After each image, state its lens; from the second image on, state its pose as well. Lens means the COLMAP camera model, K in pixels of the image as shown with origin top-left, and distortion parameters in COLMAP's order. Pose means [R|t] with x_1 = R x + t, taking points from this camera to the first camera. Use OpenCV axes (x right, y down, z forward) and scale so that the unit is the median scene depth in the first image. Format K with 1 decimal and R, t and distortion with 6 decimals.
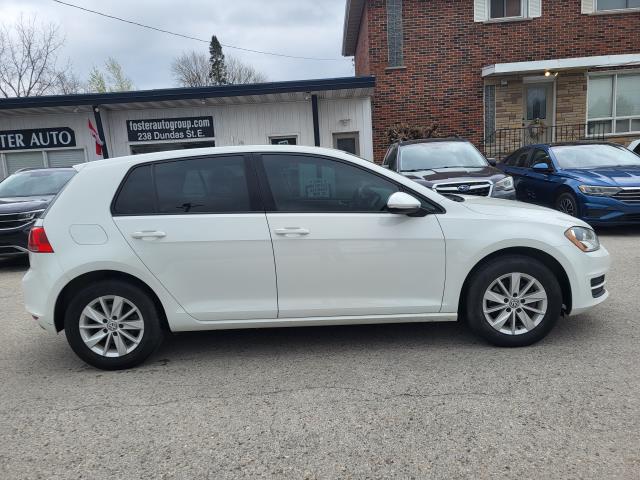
lens RADIAL K [[489.5, 0, 320.0], [0, 489.5, 240.0], [0, 0, 1]] dist [0.071885, -0.052350]
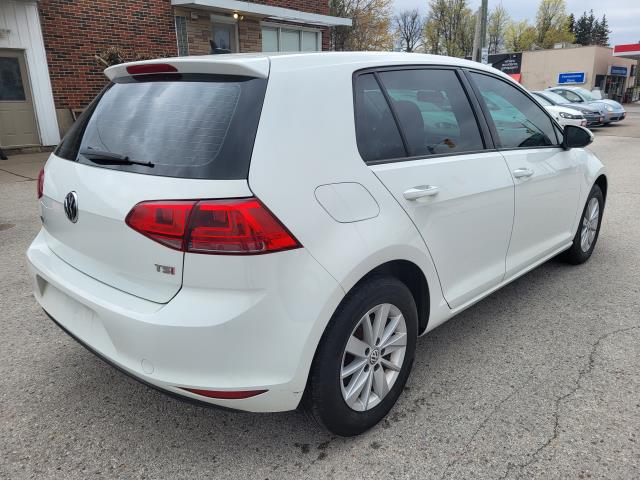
lens RADIAL K [[489.5, 0, 320.0], [0, 489.5, 240.0], [0, 0, 1]] dist [0.071885, -0.052350]
pose [[0.670031, -0.155684, 0.725824, -0.230319], [0.077601, 0.987093, 0.140089, -0.012326], [-0.738266, -0.037540, 0.673464, 0.178640]]
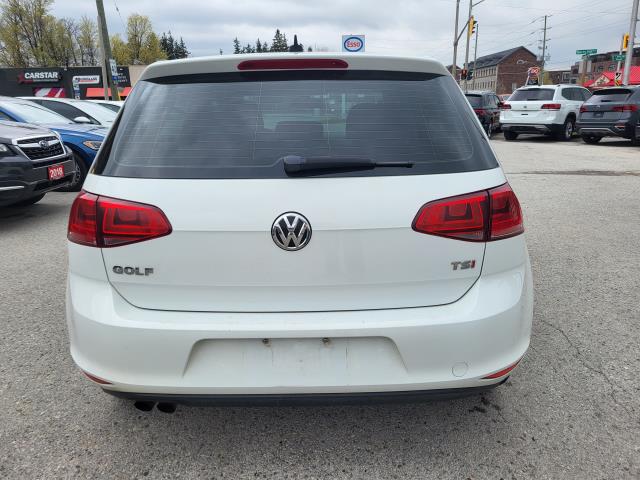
lens RADIAL K [[489.5, 0, 320.0], [0, 489.5, 240.0], [0, 0, 1]] dist [0.071885, -0.052350]
pose [[-0.013127, -0.207942, 0.978053, -0.285745], [0.164336, 0.964388, 0.207242, -0.028037], [-0.986317, 0.163450, 0.021513, 0.322217]]
